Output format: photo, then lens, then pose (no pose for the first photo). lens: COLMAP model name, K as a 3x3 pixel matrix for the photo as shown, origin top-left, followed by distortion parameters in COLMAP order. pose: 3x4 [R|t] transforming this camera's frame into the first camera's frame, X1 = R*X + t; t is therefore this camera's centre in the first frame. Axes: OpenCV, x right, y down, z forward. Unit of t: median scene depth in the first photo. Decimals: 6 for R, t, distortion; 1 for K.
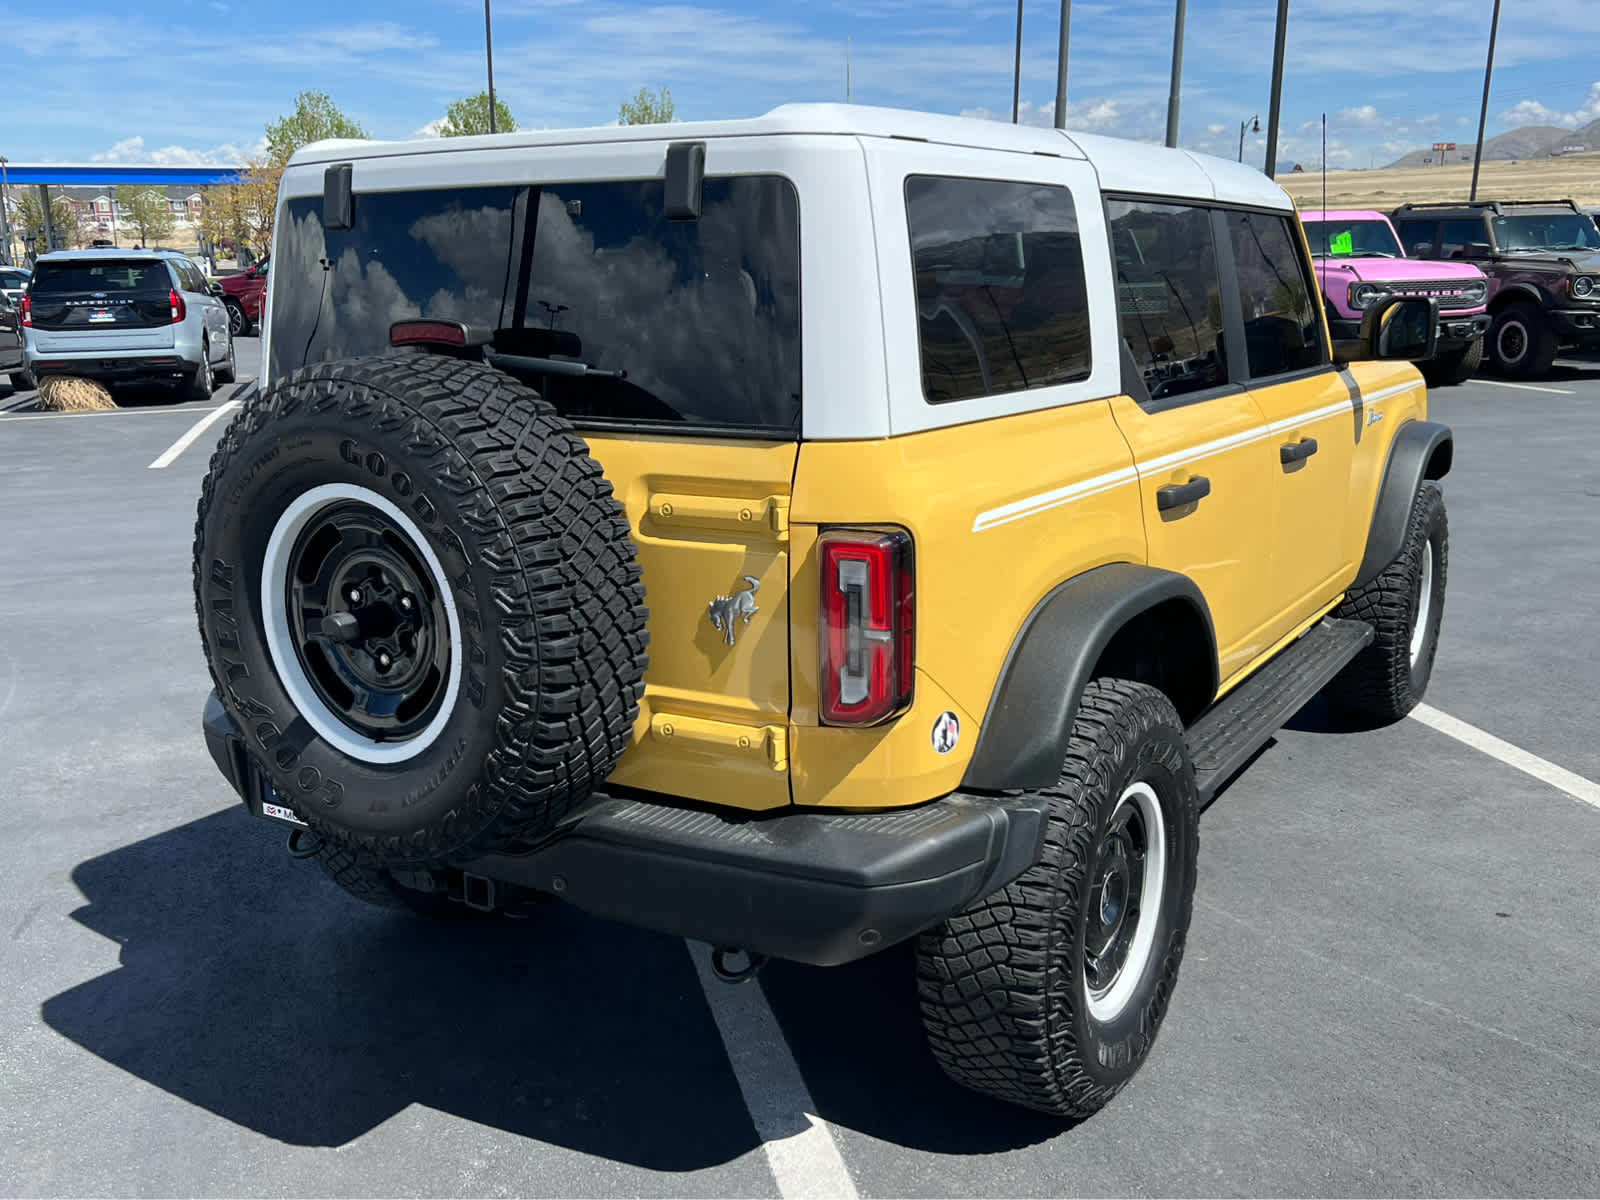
lens RADIAL K [[1495.0, 0, 787.5], [0, 1495.0, 613.3], [0, 0, 1]] dist [0.016916, 0.000000]
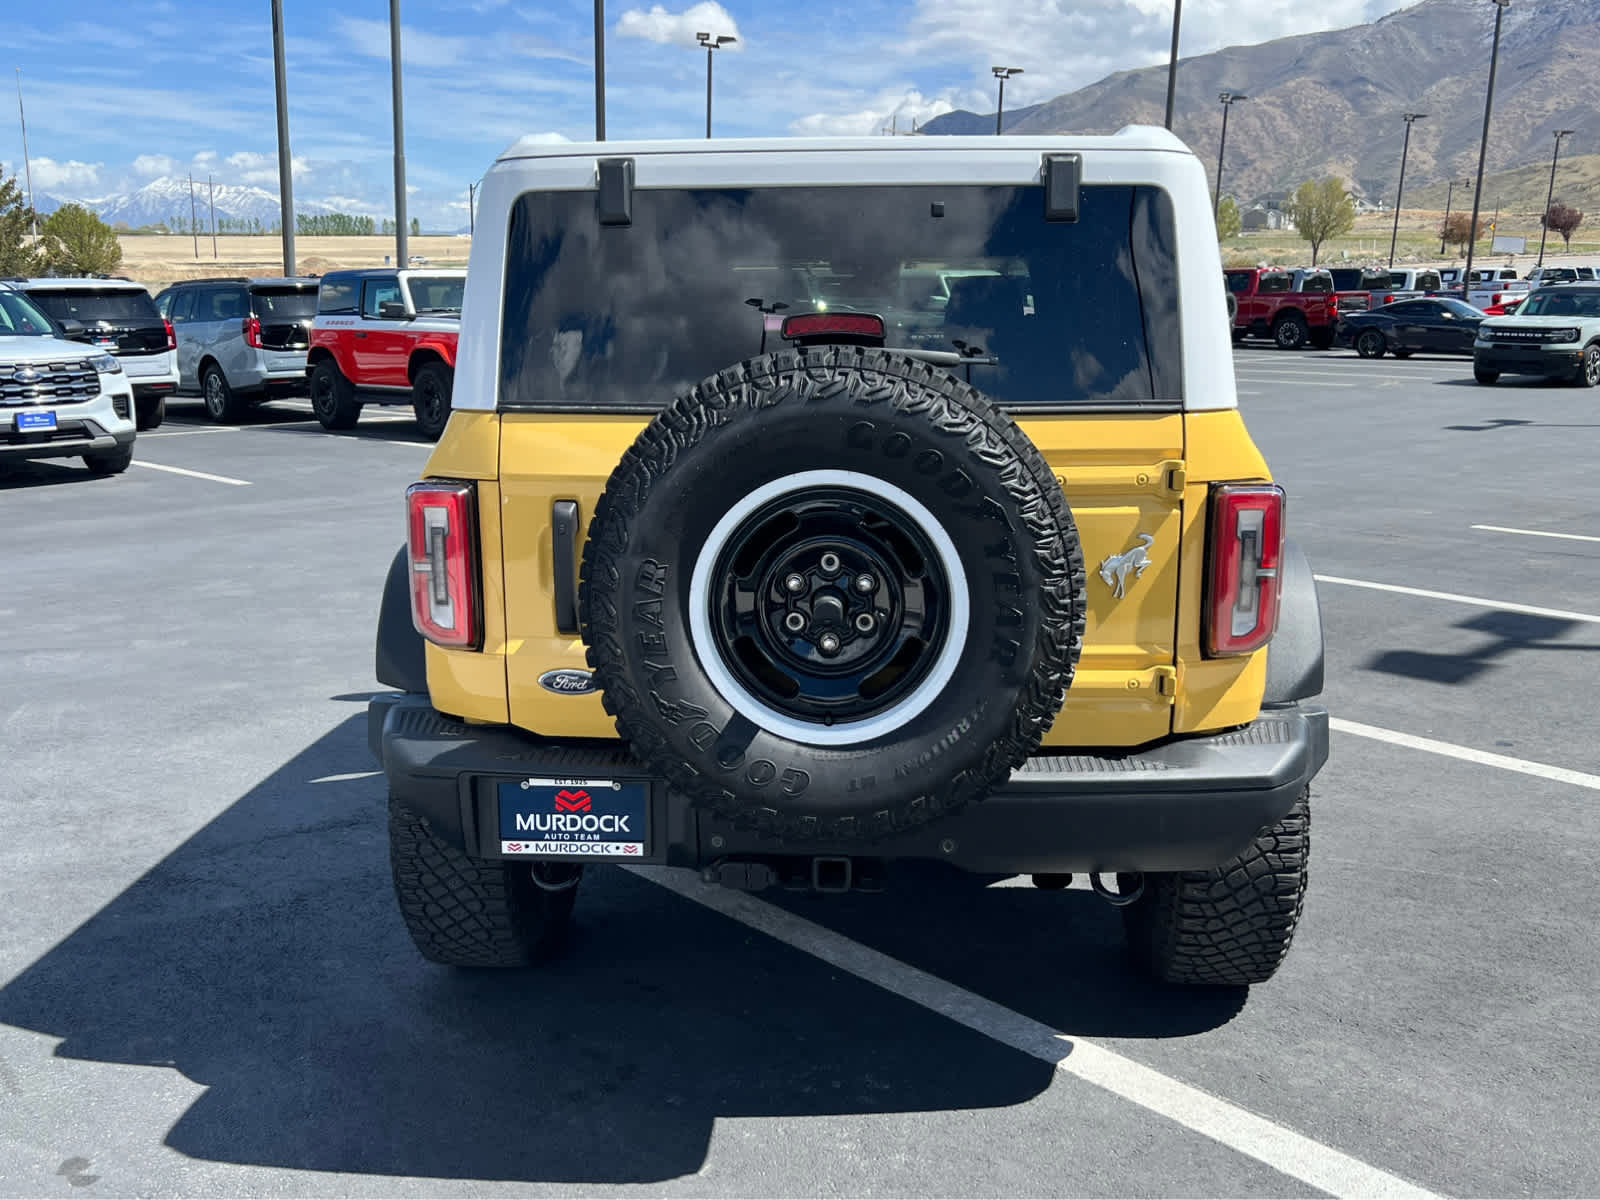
lens RADIAL K [[1495.0, 0, 781.1], [0, 1495.0, 595.1], [0, 0, 1]] dist [0.016916, 0.000000]
pose [[0.875506, -0.080046, 0.476532, -0.704464], [0.102688, 0.994479, -0.021614, 0.015416], [-0.472171, 0.067858, 0.878891, 0.114084]]
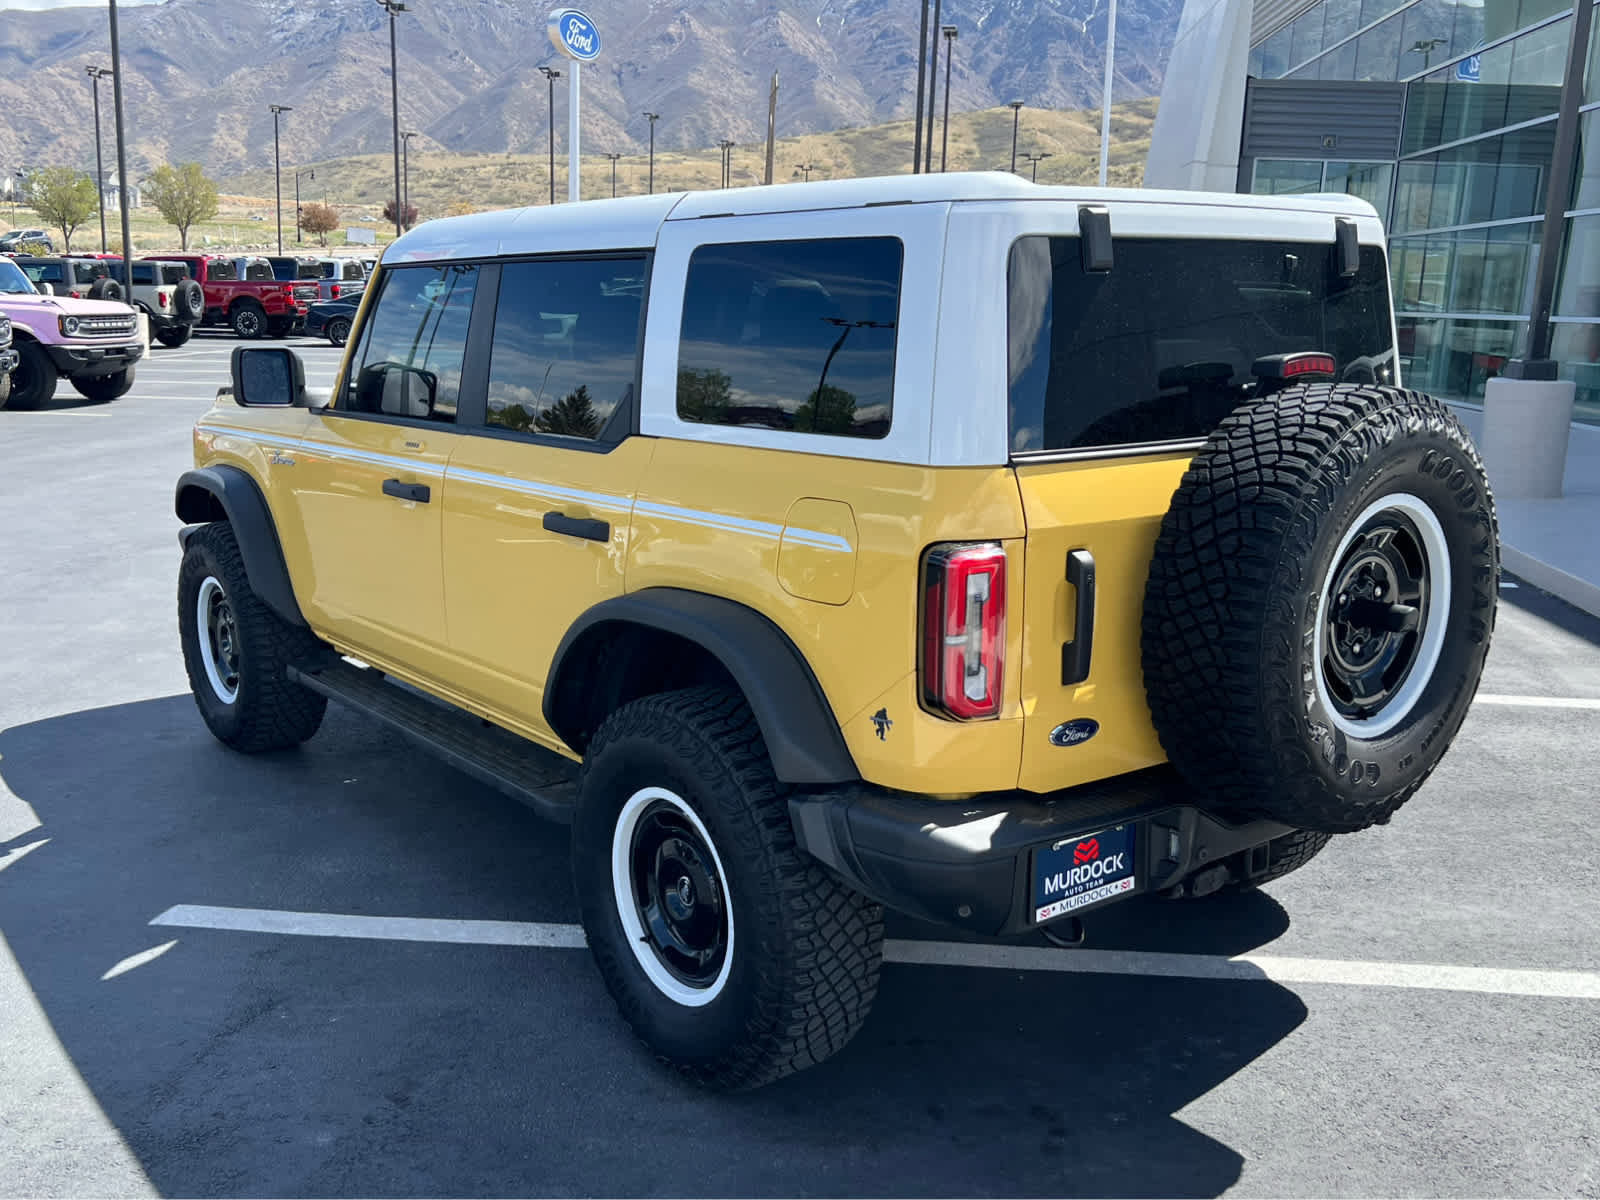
lens RADIAL K [[1495.0, 0, 773.4], [0, 1495.0, 597.8], [0, 0, 1]] dist [0.016916, 0.000000]
pose [[0.336824, -0.175680, 0.925033, -1.337220], [0.212781, 0.971226, 0.106975, -0.202928], [-0.917210, 0.160797, 0.364513, 0.890263]]
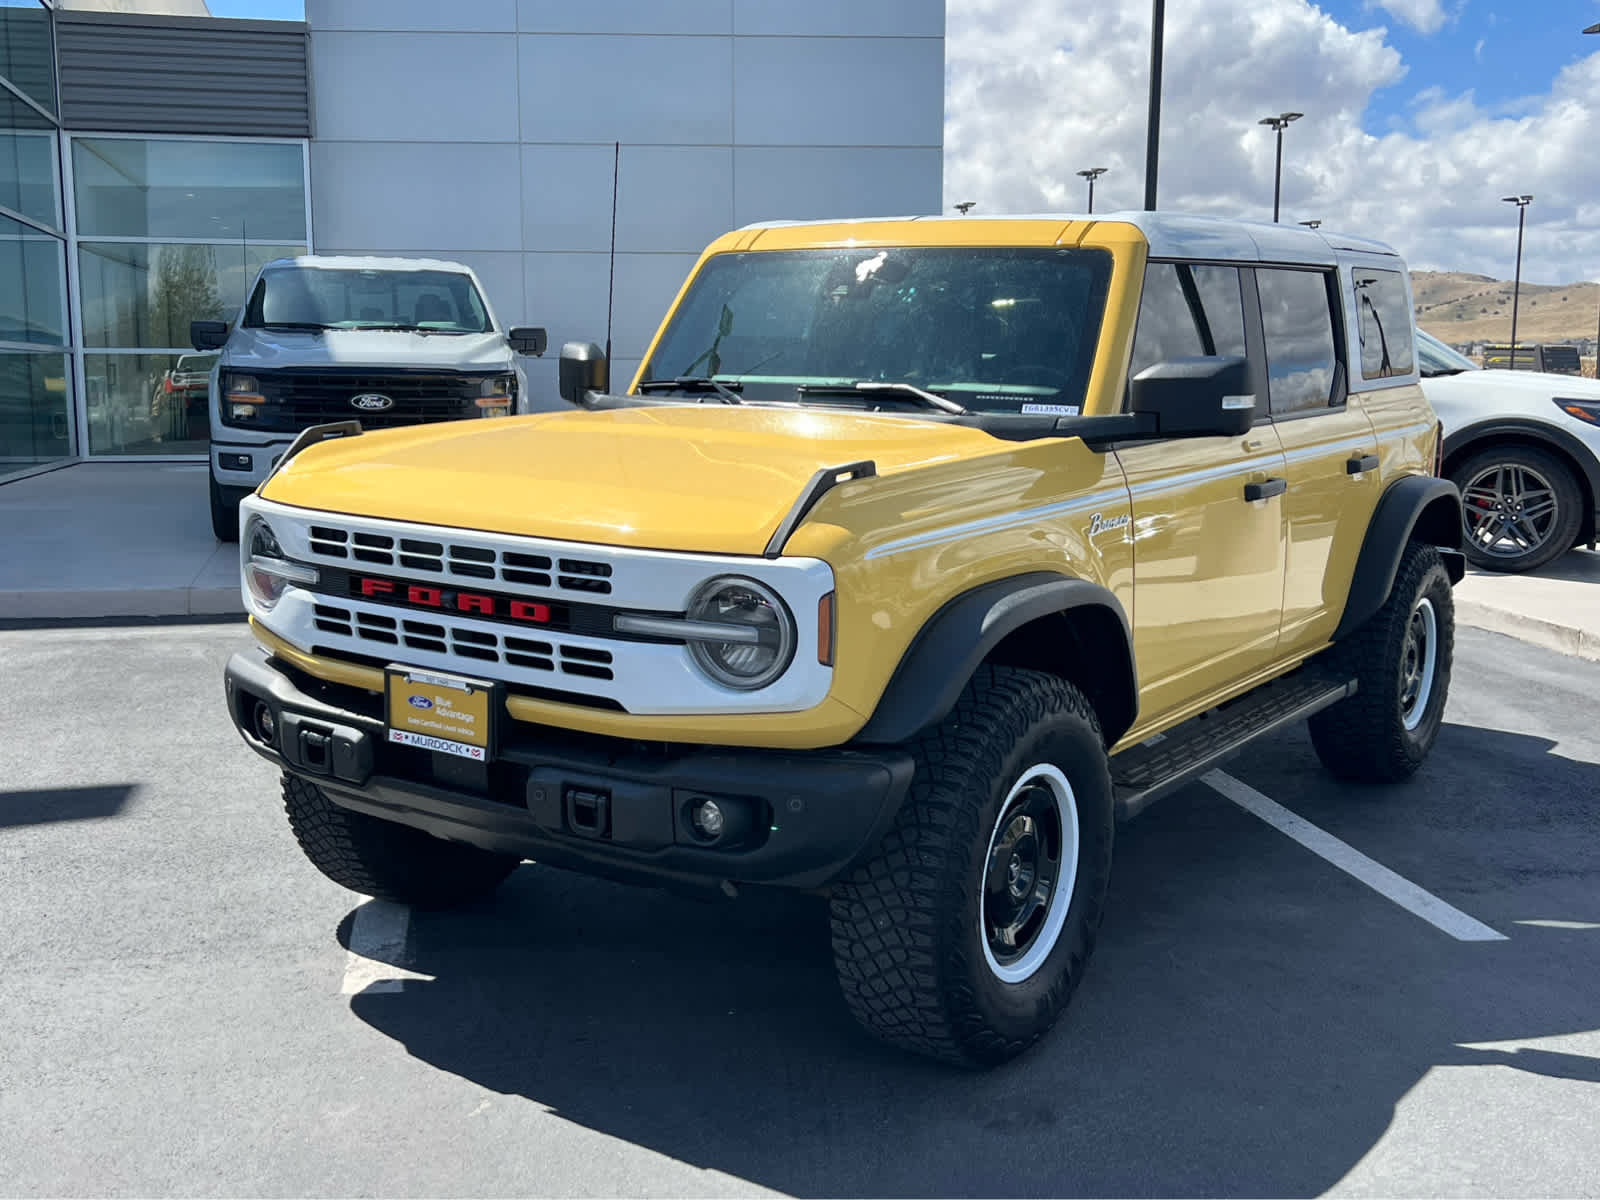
lens RADIAL K [[1741.9, 0, 785.6], [0, 1741.9, 604.3], [0, 0, 1]] dist [0.028328, 0.000000]
pose [[-0.999388, -0.004472, 0.034683, 0.373448], [0.009345, 0.921568, 0.388105, -0.807280], [-0.033699, 0.388191, -0.920963, 3.446867]]
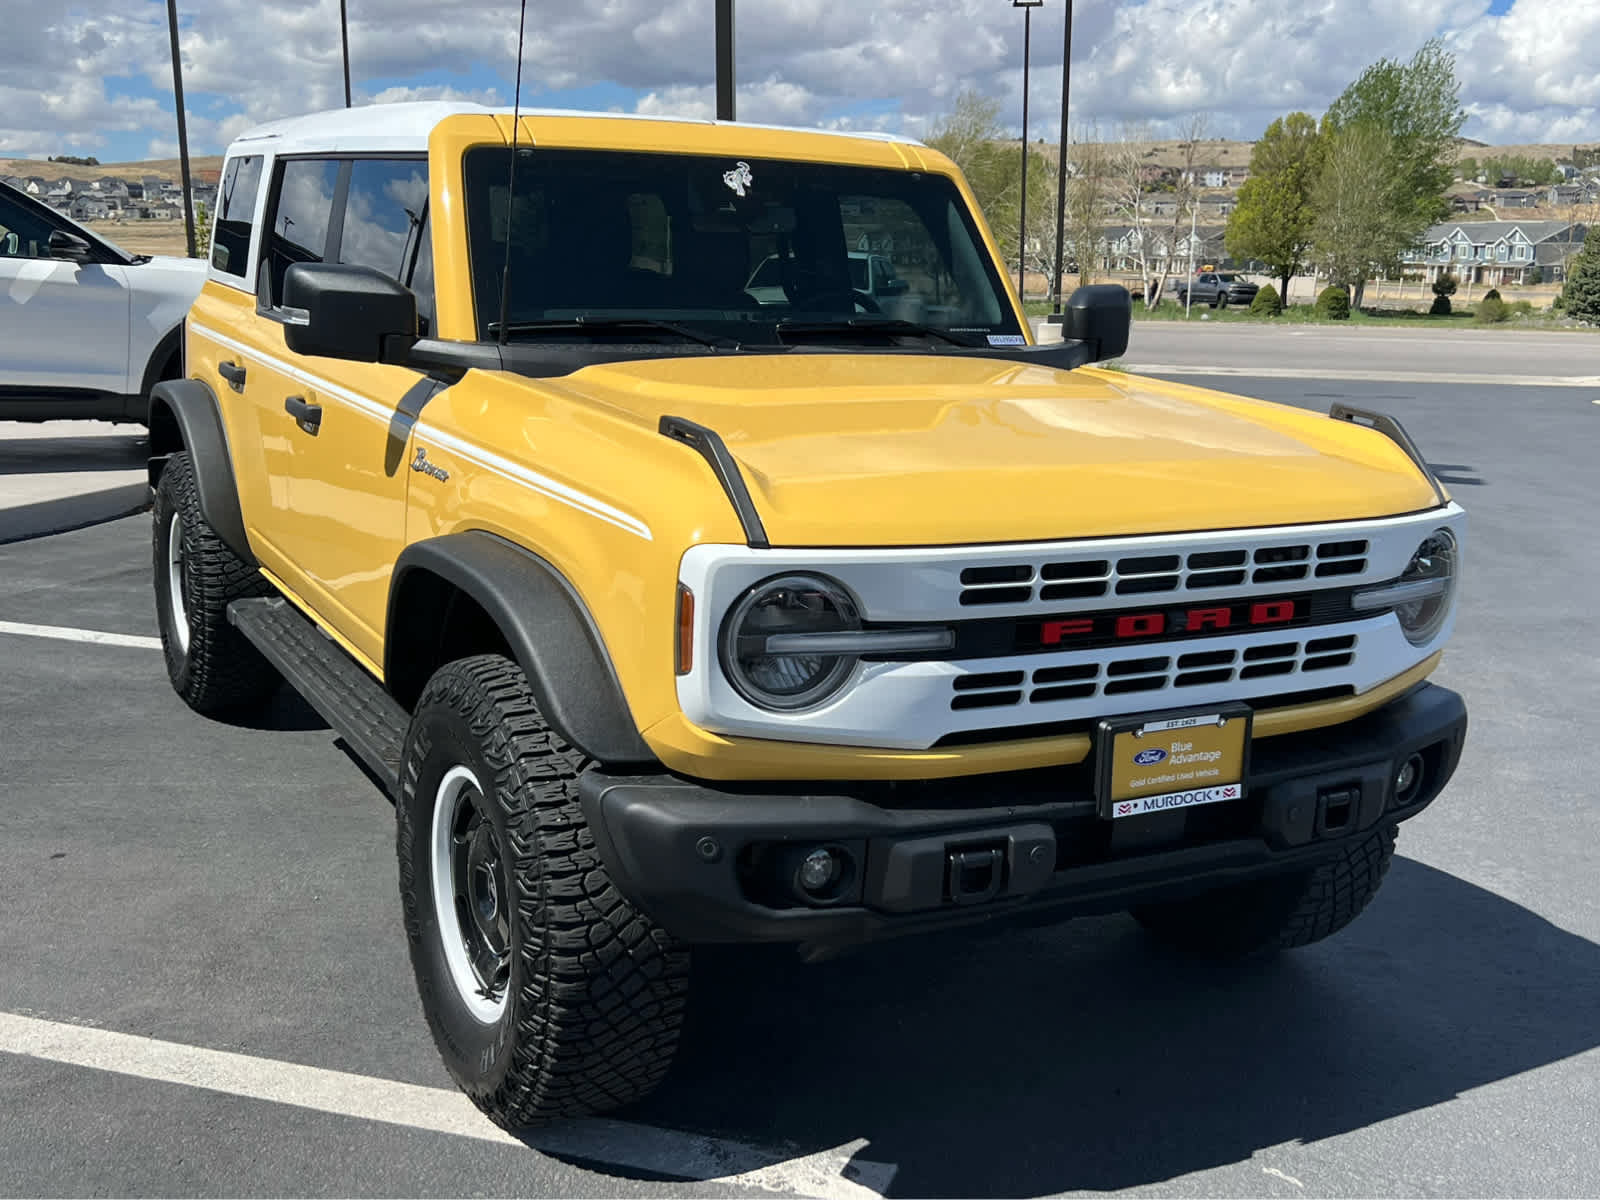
lens RADIAL K [[1741.9, 0, 813.3], [0, 1741.9, 595.2], [0, 0, 1]] dist [0.028328, 0.000000]
pose [[-0.470010, 0.180967, -0.863911, 1.659942], [-0.233172, 0.918531, 0.319266, -0.610423], [0.851306, 0.351498, -0.389522, 2.487552]]
